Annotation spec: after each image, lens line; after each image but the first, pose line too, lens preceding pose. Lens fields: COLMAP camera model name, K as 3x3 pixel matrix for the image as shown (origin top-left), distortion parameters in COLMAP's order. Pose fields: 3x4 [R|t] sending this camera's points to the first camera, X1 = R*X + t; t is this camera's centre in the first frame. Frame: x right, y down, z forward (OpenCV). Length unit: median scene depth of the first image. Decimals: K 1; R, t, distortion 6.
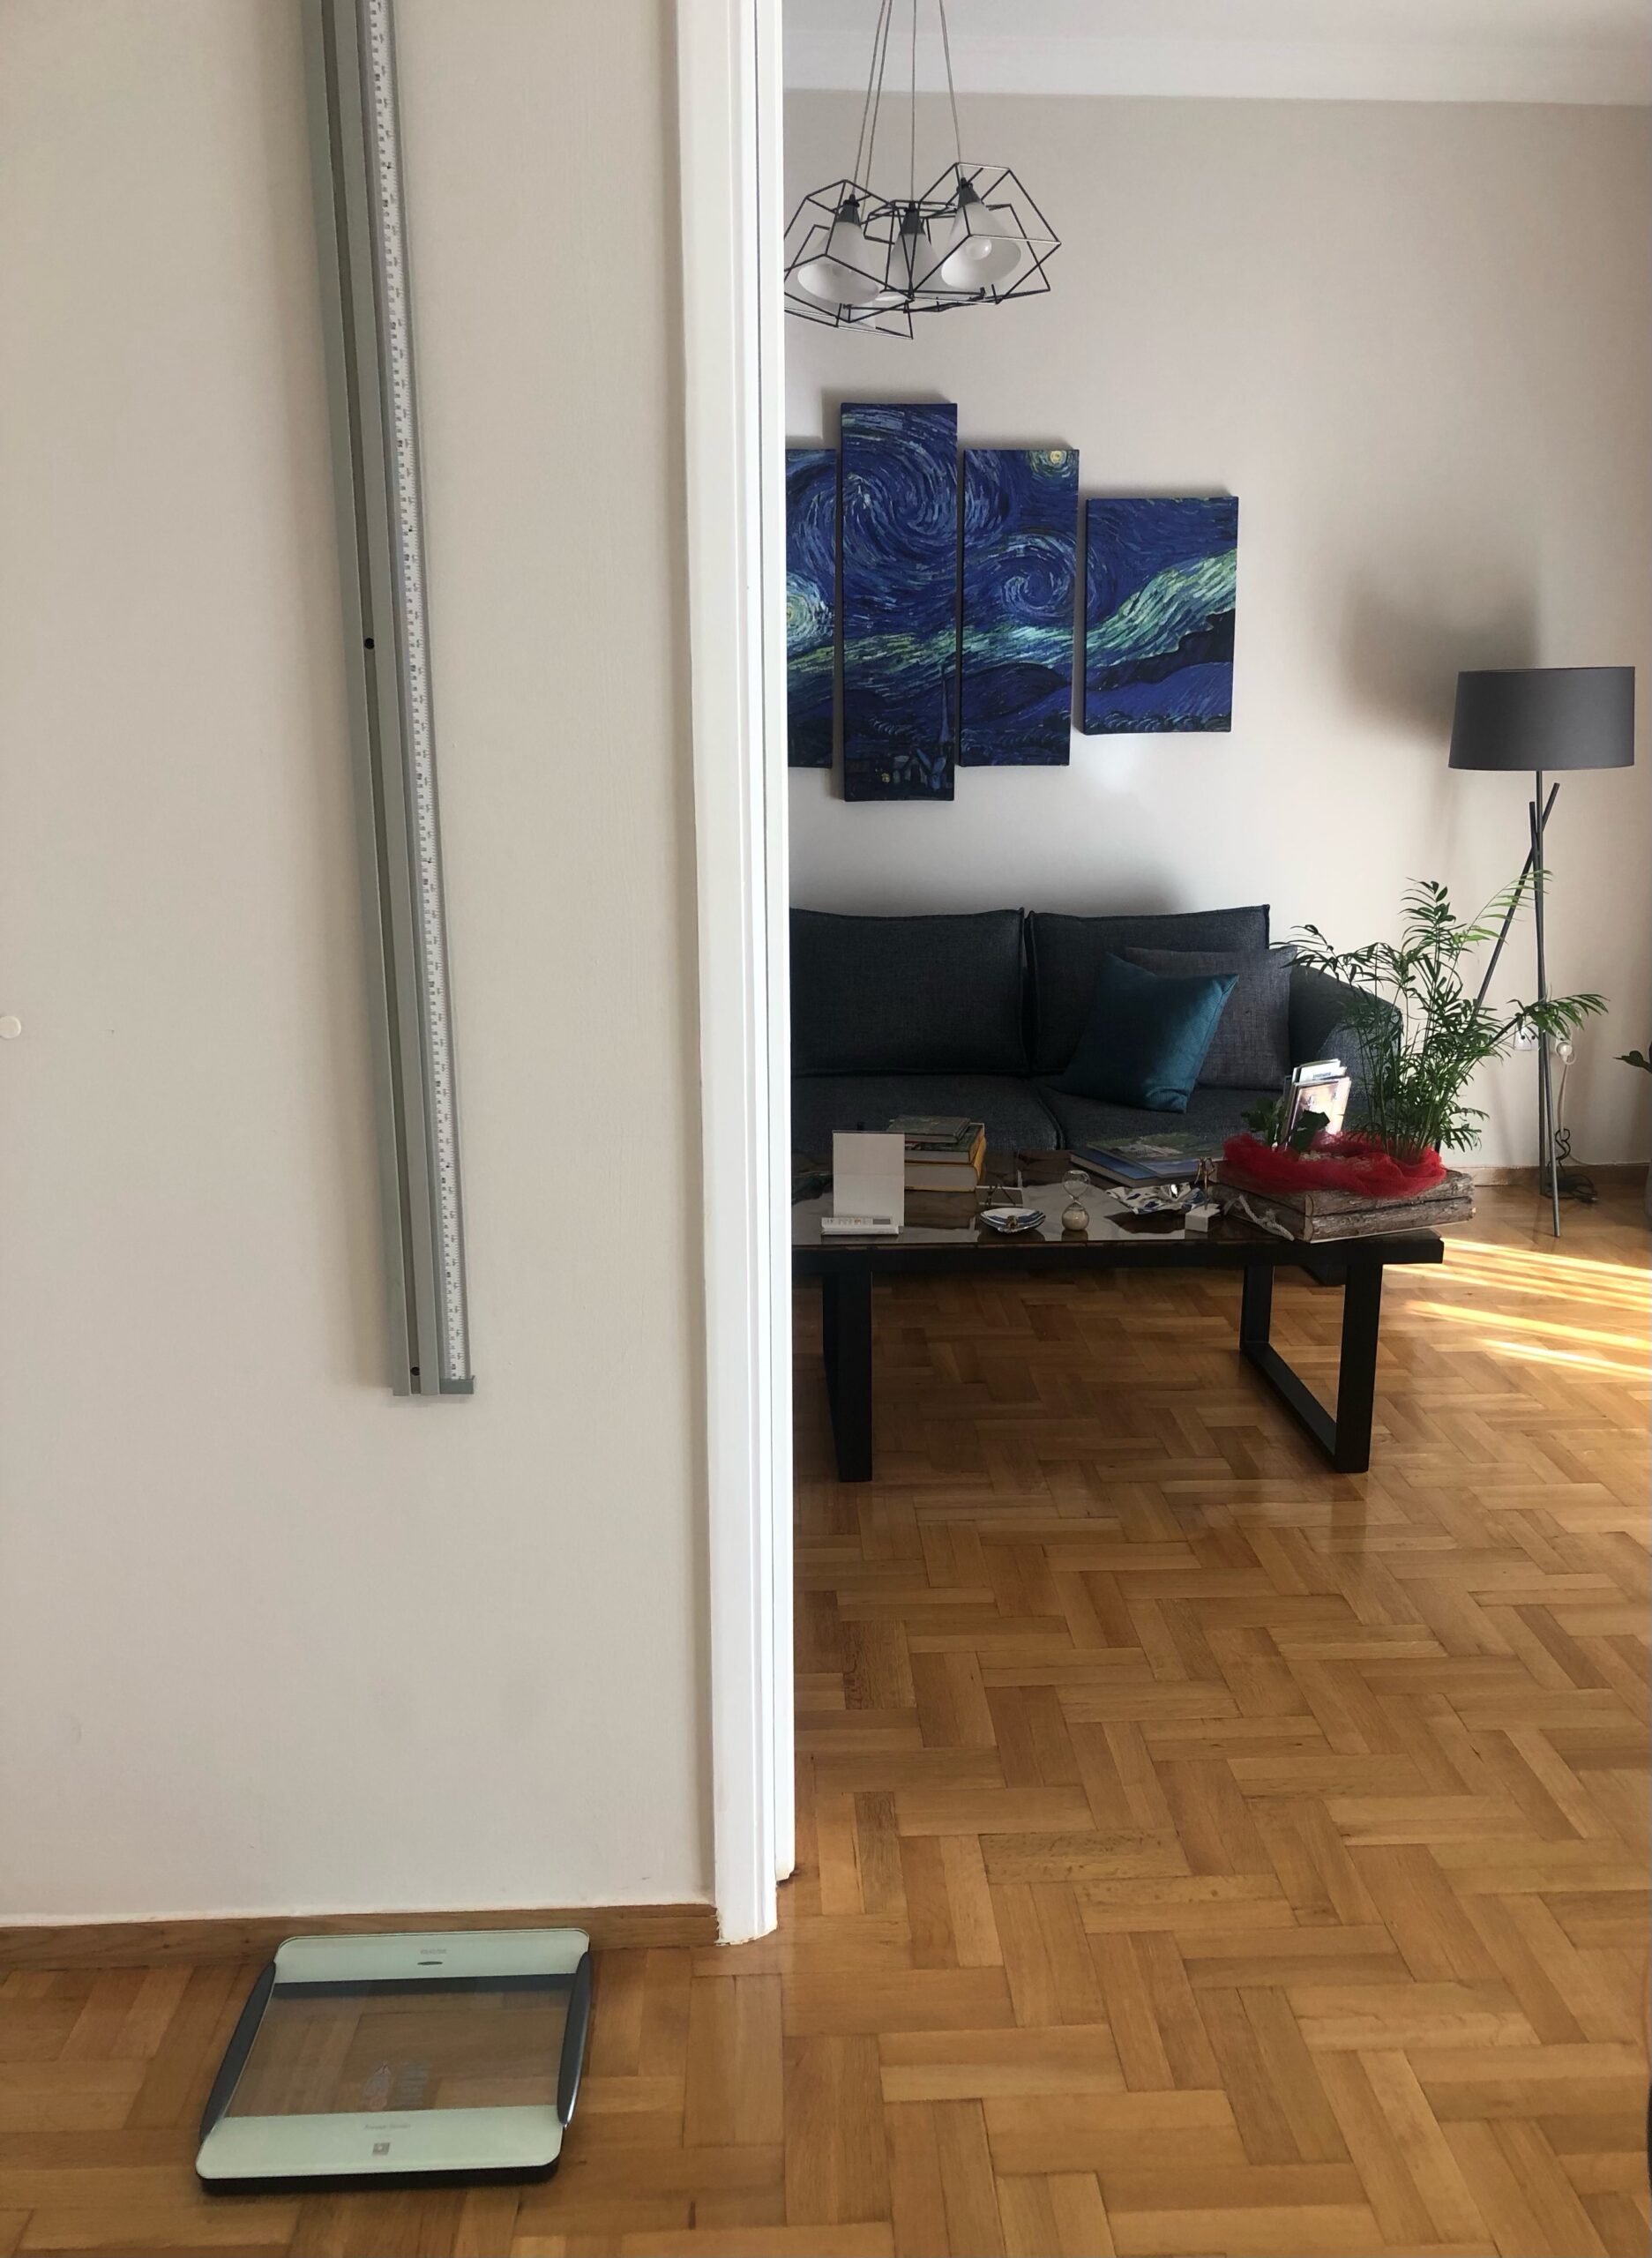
lens RADIAL K [[1861.0, 0, 834.1], [0, 1861.0, 1136.0], [0, 0, 1]] dist [0.007807, -0.018173]
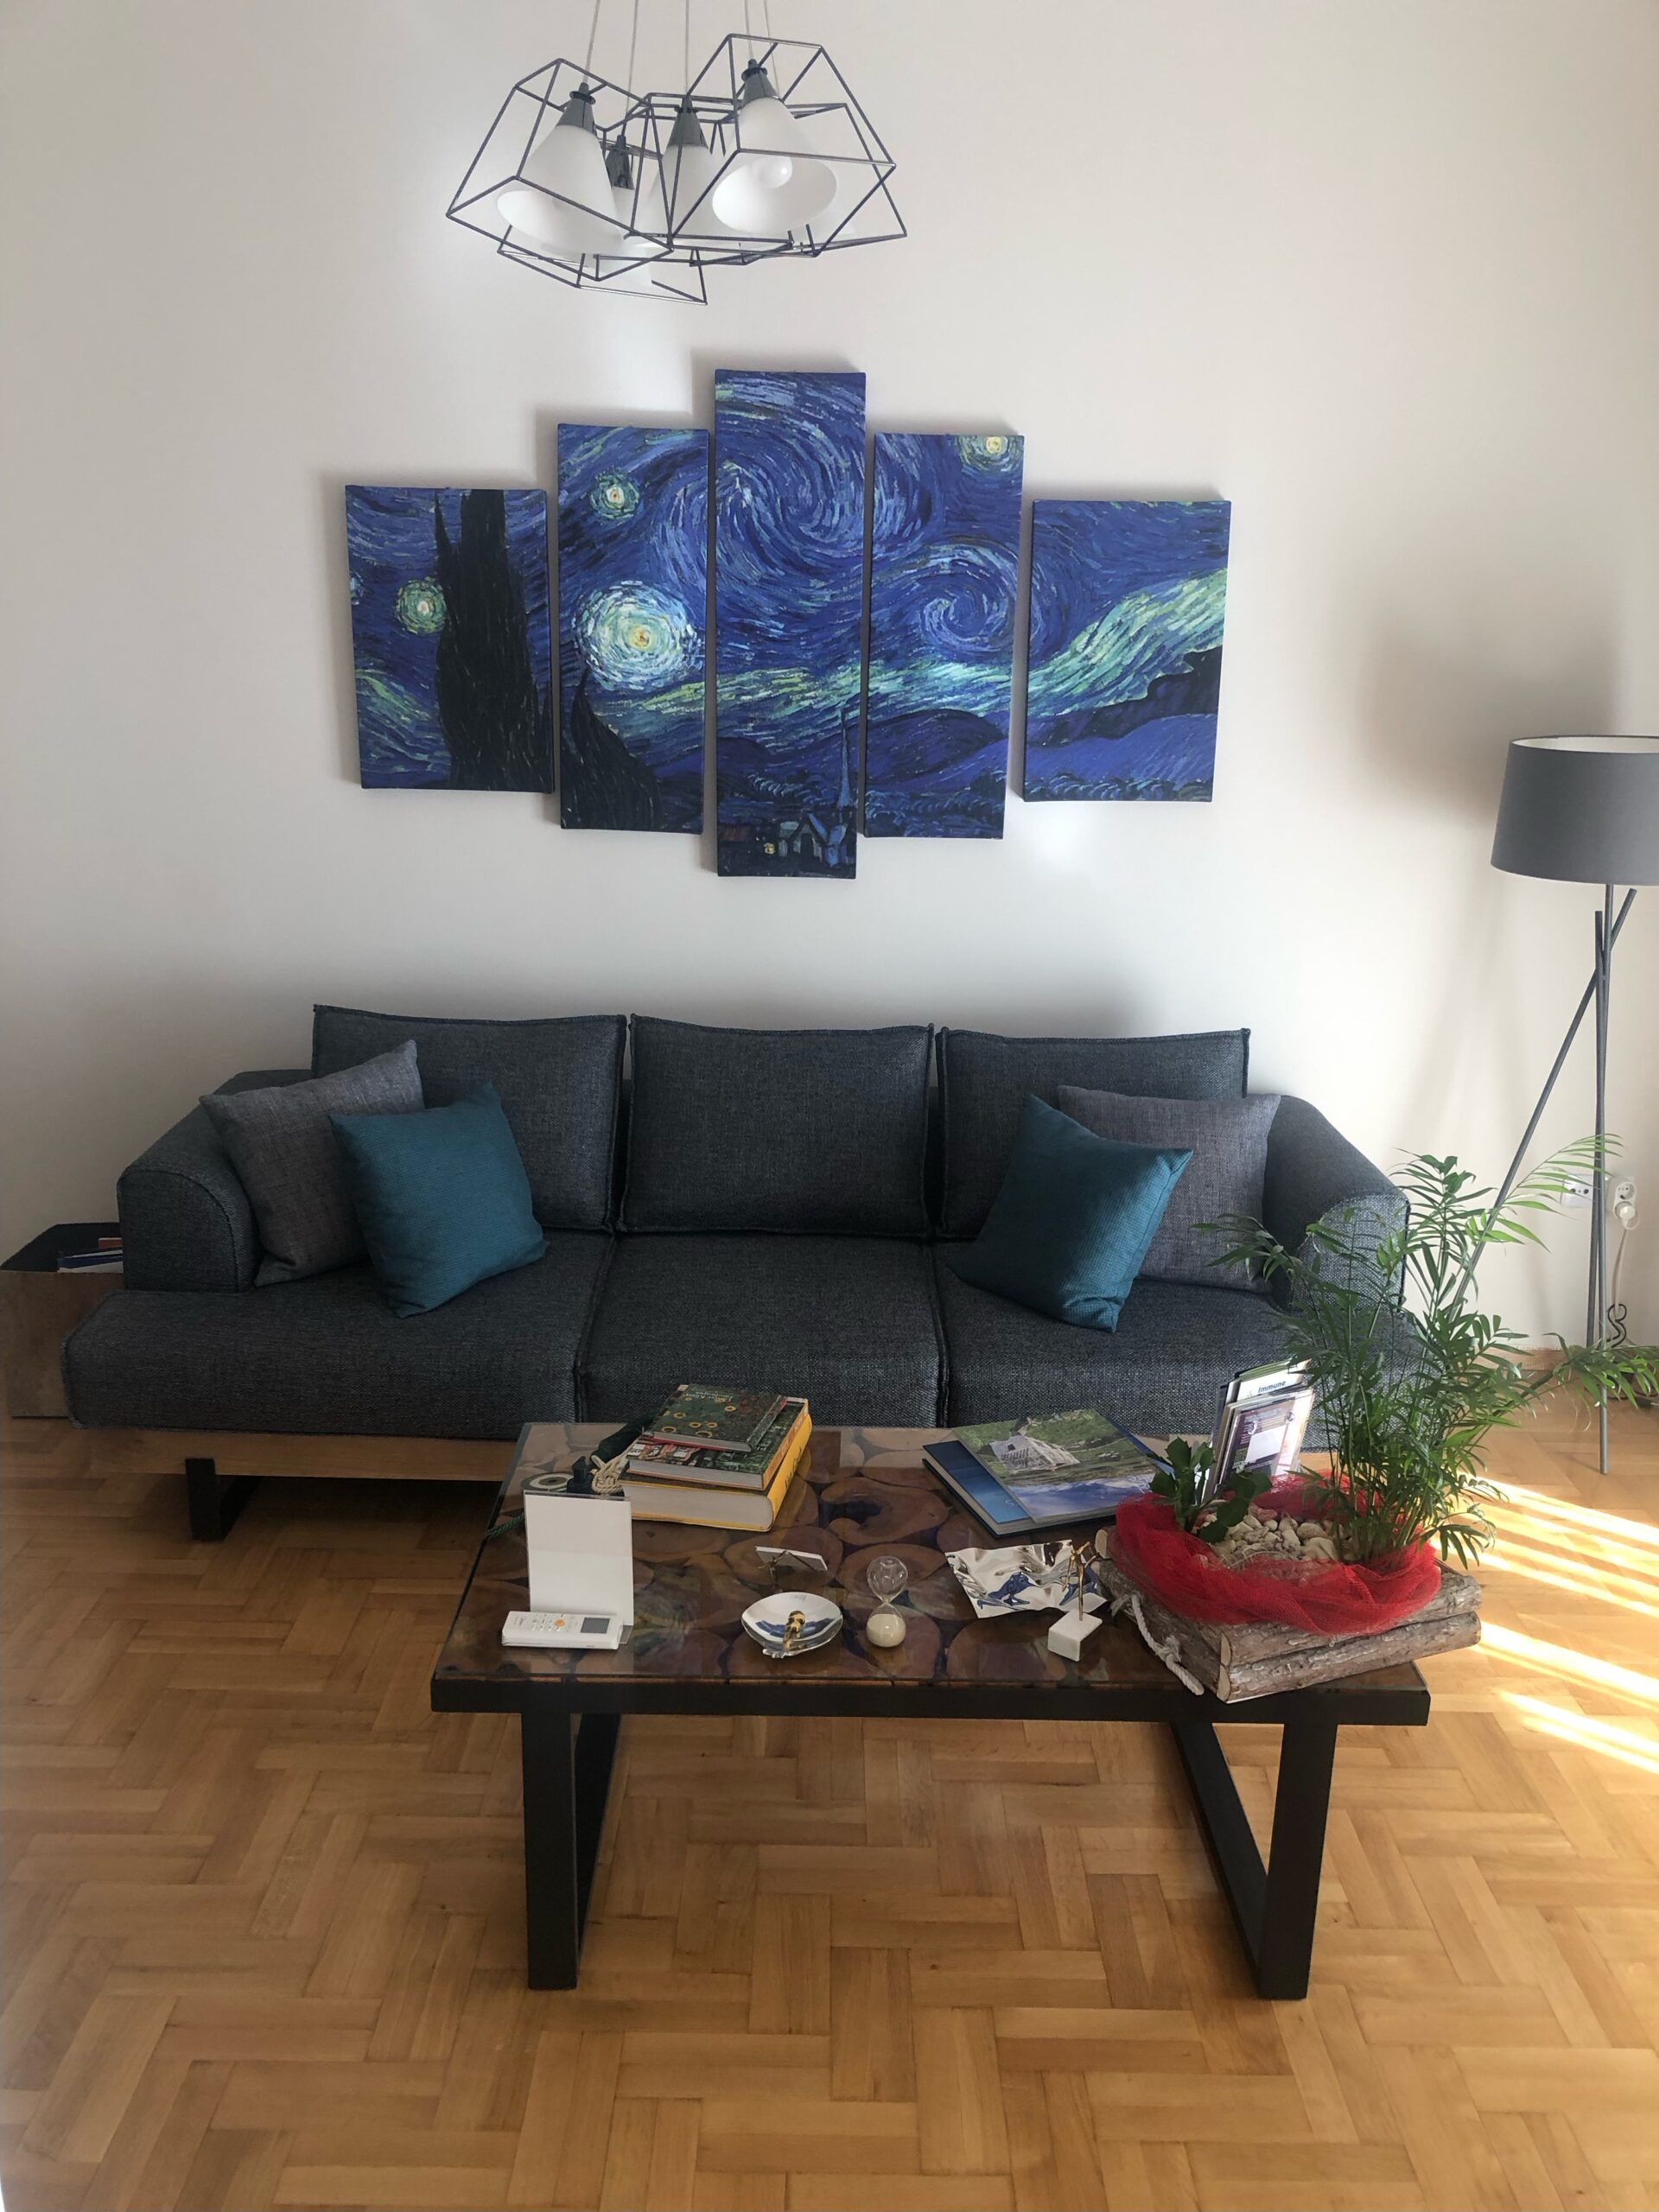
lens RADIAL K [[1804.3, 0, 822.7], [0, 1804.3, 1100.8], [0, 0, 1]] dist [0.011793, -0.011635]
pose [[0.998616, 0.035860, -0.038464, 0.087297], [-0.034494, 0.998771, 0.035588, -0.118135], [0.039693, -0.034212, 0.998626, 0.241763]]
